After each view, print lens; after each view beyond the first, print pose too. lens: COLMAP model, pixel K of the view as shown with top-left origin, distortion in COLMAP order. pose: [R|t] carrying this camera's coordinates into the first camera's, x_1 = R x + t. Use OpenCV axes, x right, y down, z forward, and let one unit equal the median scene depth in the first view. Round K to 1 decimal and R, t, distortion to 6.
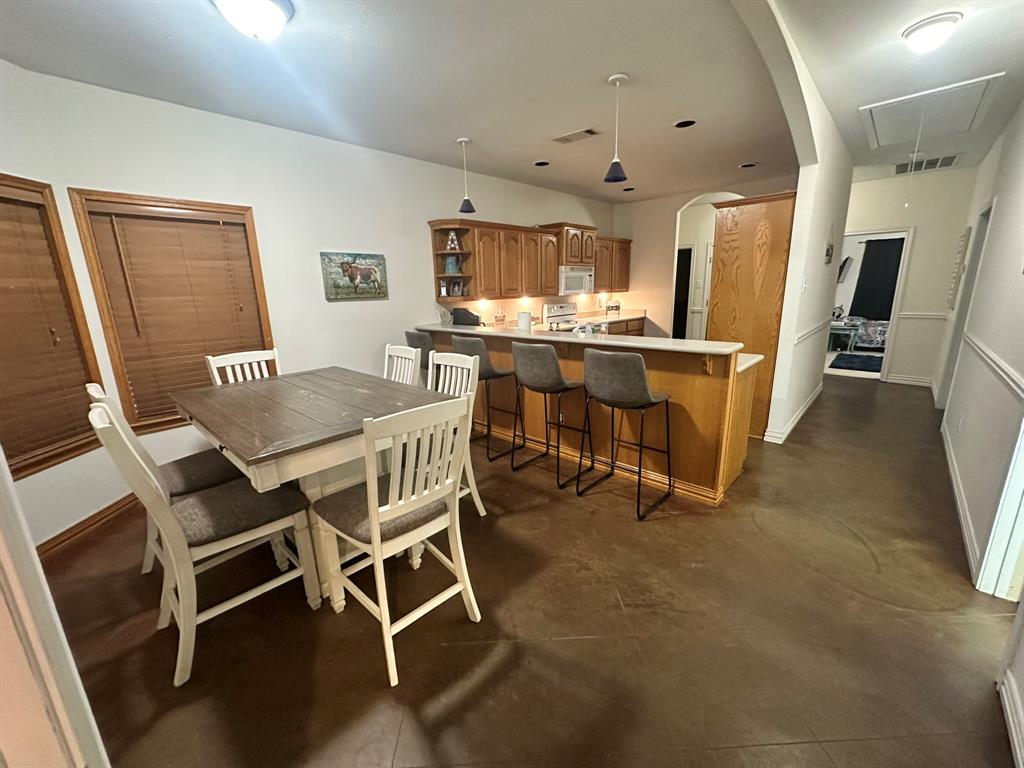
lens RADIAL K [[408.6, 0, 511.4], [0, 408.6, 385.7], [0, 0, 1]] dist [-0.000009, 0.000553]
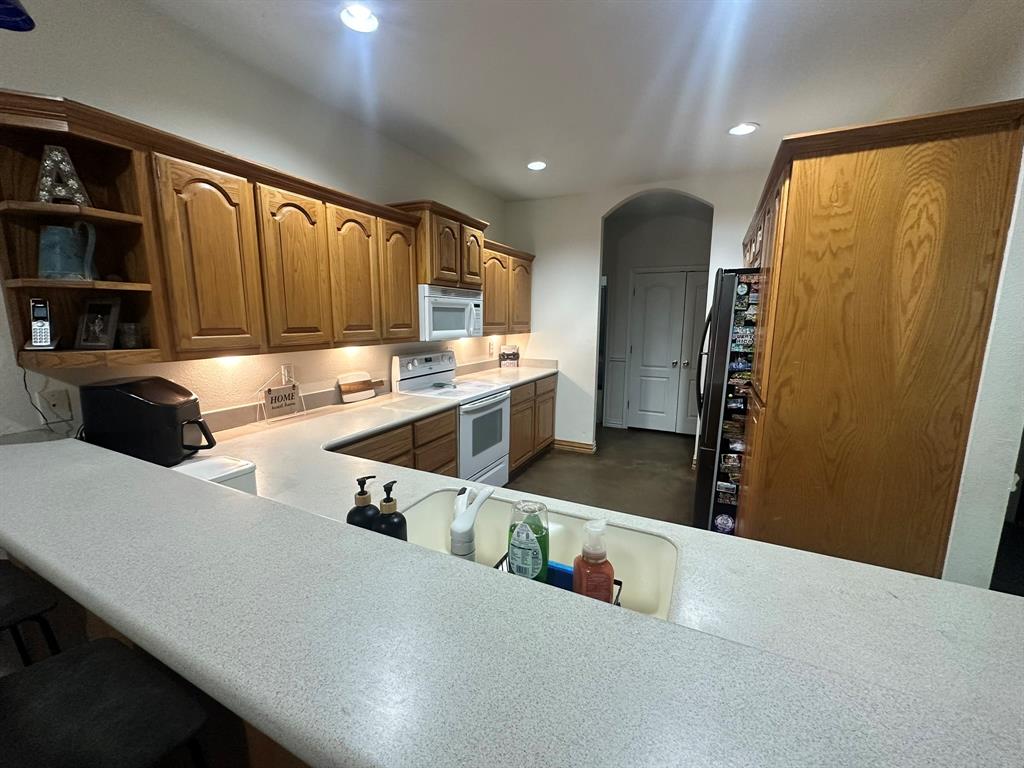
lens RADIAL K [[408.6, 0, 510.1], [0, 408.6, 385.9], [0, 0, 1]] dist [-0.000009, 0.000553]
pose [[0.955743, -0.017370, 0.293689, 0.075677], [0.039297, 0.996847, -0.068927, -0.130503], [-0.291566, 0.077417, 0.953413, 0.502862]]
